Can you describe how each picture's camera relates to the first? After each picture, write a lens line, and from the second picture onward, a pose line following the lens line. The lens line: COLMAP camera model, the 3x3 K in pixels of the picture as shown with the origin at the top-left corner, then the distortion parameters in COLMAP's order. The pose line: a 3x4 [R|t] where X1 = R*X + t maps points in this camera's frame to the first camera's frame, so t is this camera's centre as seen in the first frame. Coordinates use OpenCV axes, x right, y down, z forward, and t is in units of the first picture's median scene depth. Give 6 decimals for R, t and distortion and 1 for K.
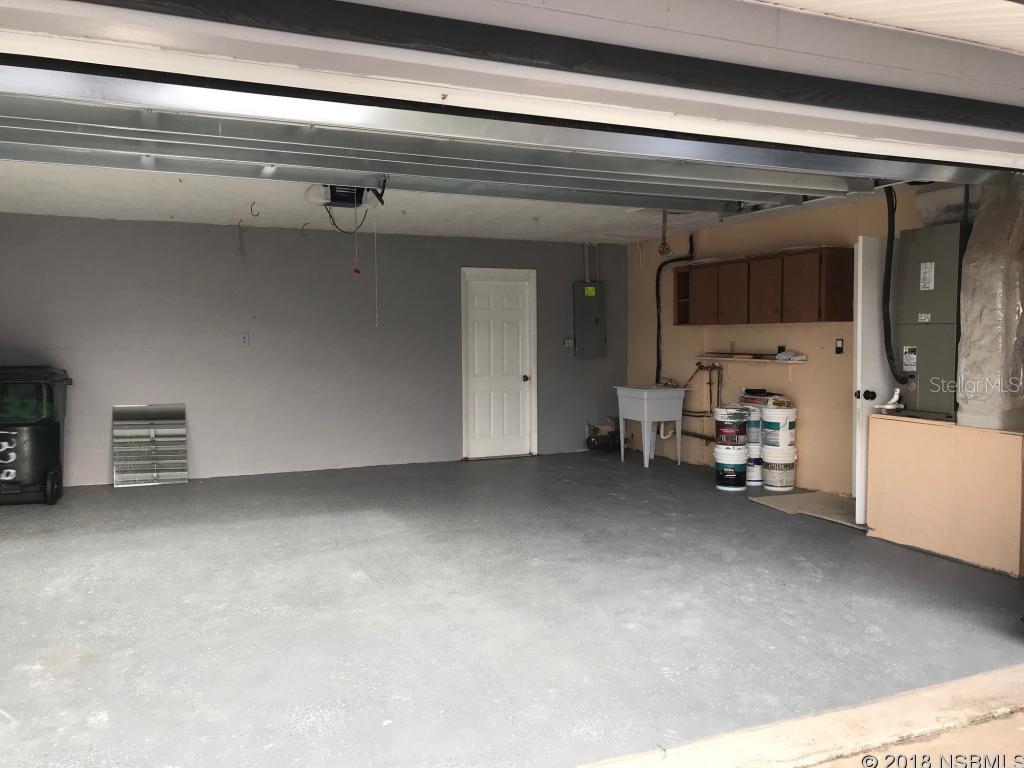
lens RADIAL K [[833.3, 0, 507.5], [0, 833.3, 386.8], [0, 0, 1]] dist [0.032648, -0.051621]
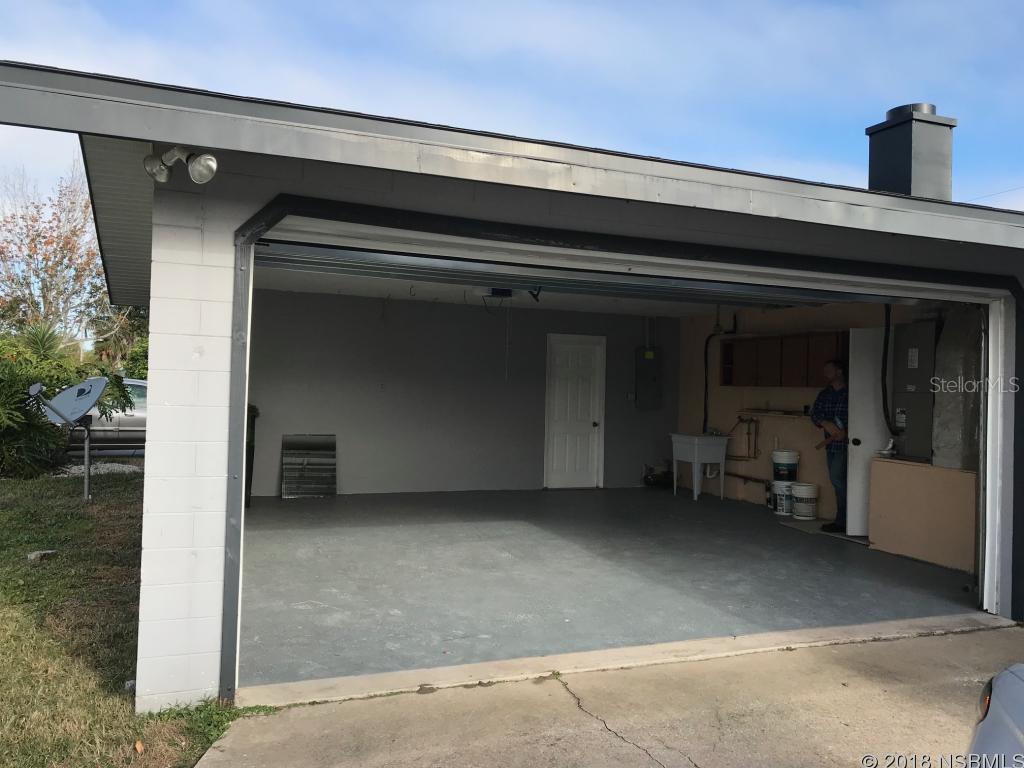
lens RADIAL K [[833.3, 0, 515.2], [0, 833.3, 378.1], [0, 0, 1]] dist [0.032648, -0.051621]
pose [[0.999221, 0.032738, -0.022051, -0.079340], [-0.034212, 0.996950, -0.070143, 0.012849], [0.019688, 0.070843, 0.997293, -0.249669]]
